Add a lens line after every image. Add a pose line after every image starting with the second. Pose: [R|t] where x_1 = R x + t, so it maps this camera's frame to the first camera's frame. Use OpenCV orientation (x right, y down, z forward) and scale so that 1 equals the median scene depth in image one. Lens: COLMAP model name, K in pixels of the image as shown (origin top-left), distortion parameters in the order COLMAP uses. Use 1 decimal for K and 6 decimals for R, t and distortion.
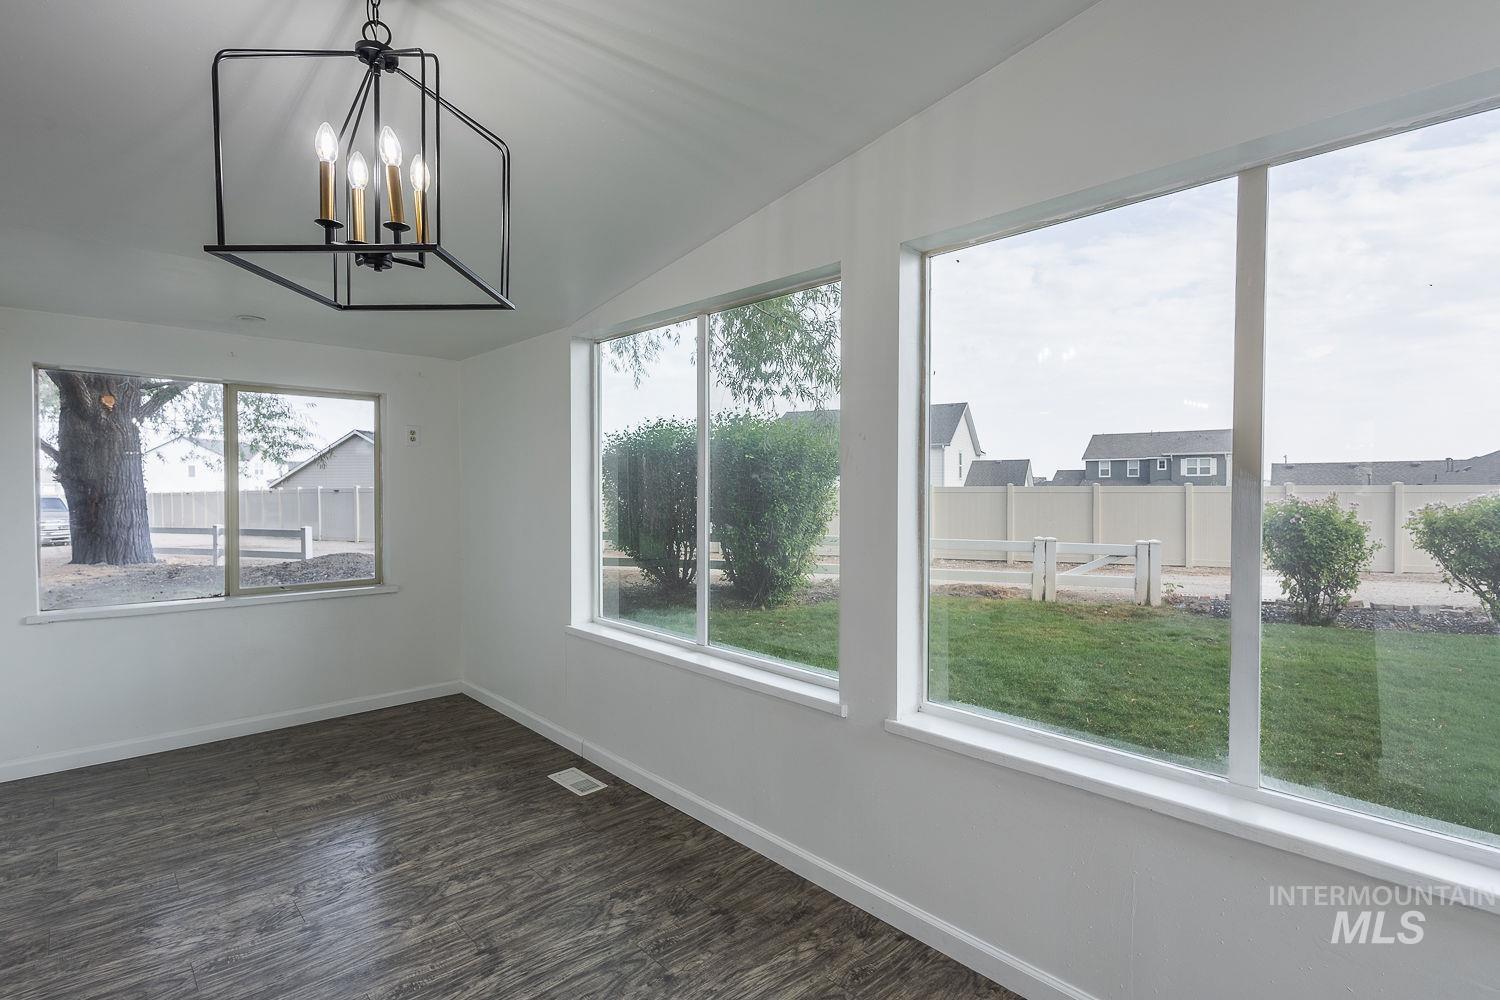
lens RADIAL K [[698.8, 0, 747.5], [0, 698.8, 495.6], [0, 0, 1]] dist [0.010179, -0.003453]
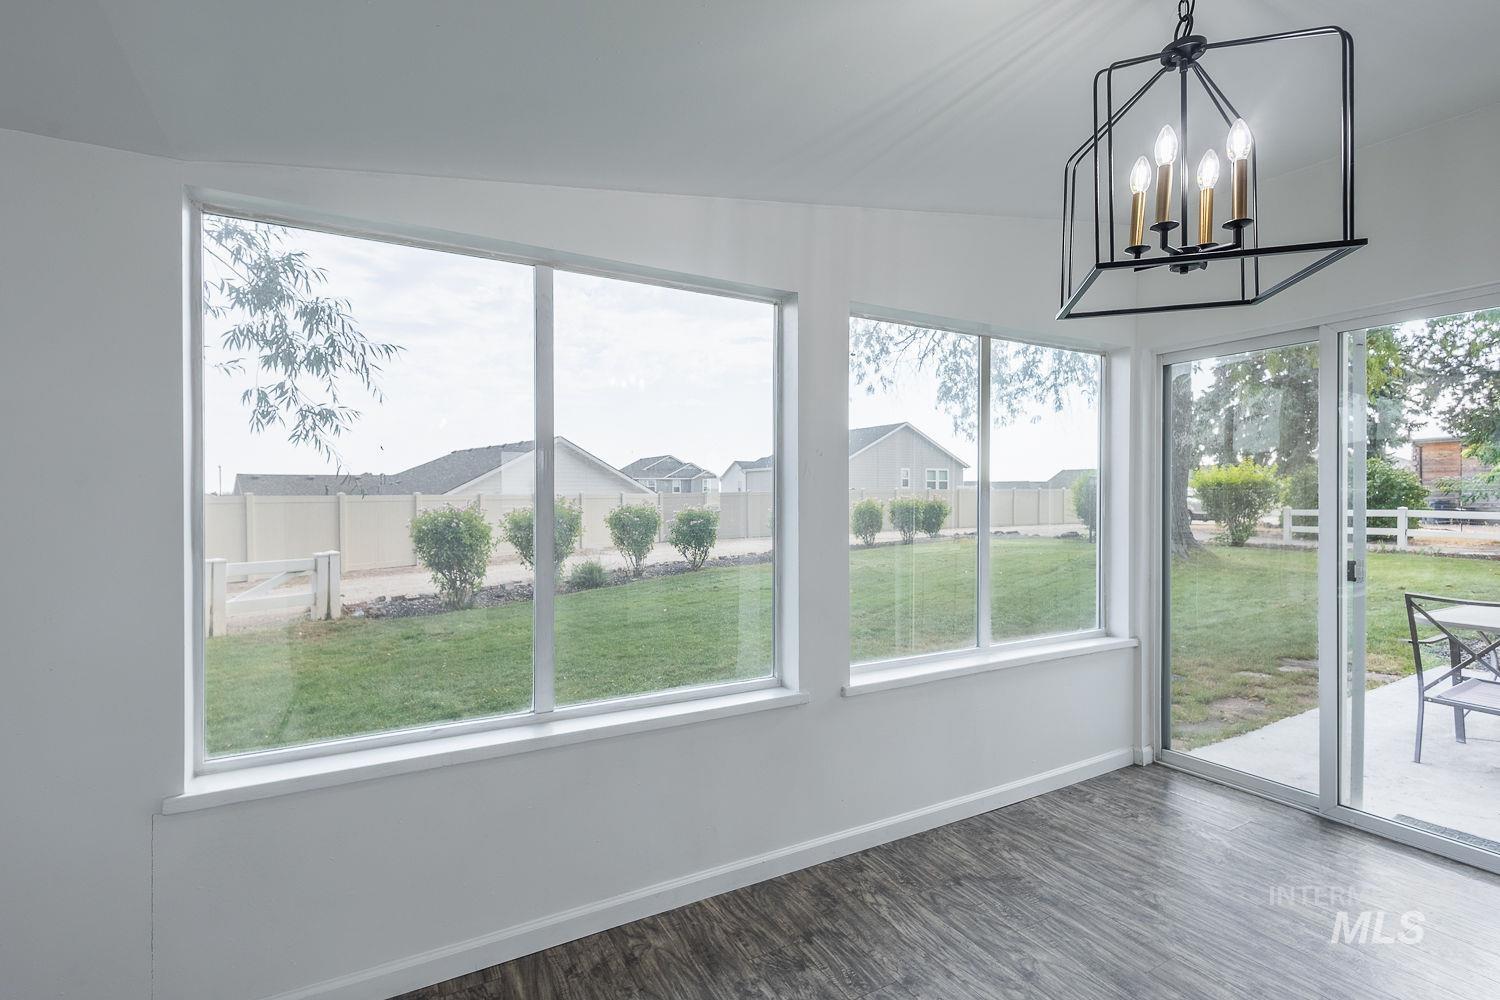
lens RADIAL K [[698.8, 0, 754.8], [0, 698.8, 499.9], [0, 0, 1]] dist [0.010179, -0.003453]
pose [[0.253746, -0.008423, 0.967234, -0.802400], [0.016202, 0.999859, 0.004457, -0.011283], [-0.967135, 0.014540, 0.253846, 0.663957]]
